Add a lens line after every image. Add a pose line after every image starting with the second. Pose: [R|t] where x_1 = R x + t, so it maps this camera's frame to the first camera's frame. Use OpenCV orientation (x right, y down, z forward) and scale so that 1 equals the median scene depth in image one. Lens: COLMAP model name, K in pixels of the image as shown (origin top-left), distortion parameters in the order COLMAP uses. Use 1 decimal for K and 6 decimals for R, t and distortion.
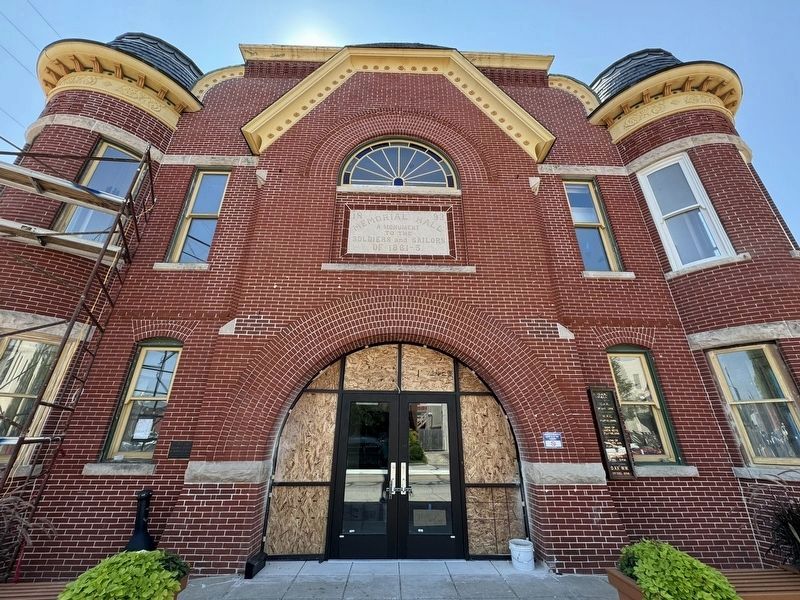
lens RADIAL K [[322.7, 0, 400.0], [0, 322.7, 300.0], [0, 0, 1]] dist [-0.000802, -0.000220]
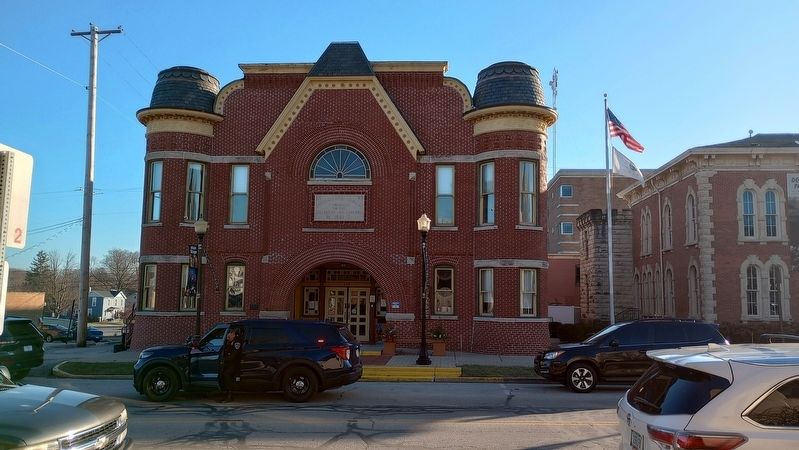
lens RADIAL K [[661.3, 0, 399.5], [0, 661.3, 225.0], [0, 0, 1]] dist [0.035374, -0.004341]
pose [[0.994314, 0.000114, -0.106491, 0.858812], [0.031227, 0.955727, 0.292593, -1.386393], [0.101810, -0.294255, 0.950289, -3.081474]]
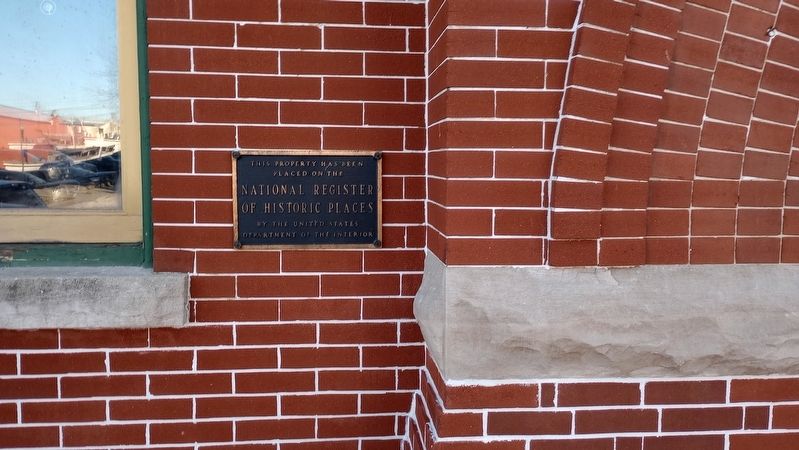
lens RADIAL K [[661.3, 0, 399.5], [0, 661.3, 225.0], [0, 0, 1]] dist [0.035374, -0.004341]
pose [[0.998027, -0.002188, 0.062742, -0.547689], [-0.027361, 0.884334, 0.466053, 0.257198], [-0.056505, -0.466850, 0.882529, 0.563174]]
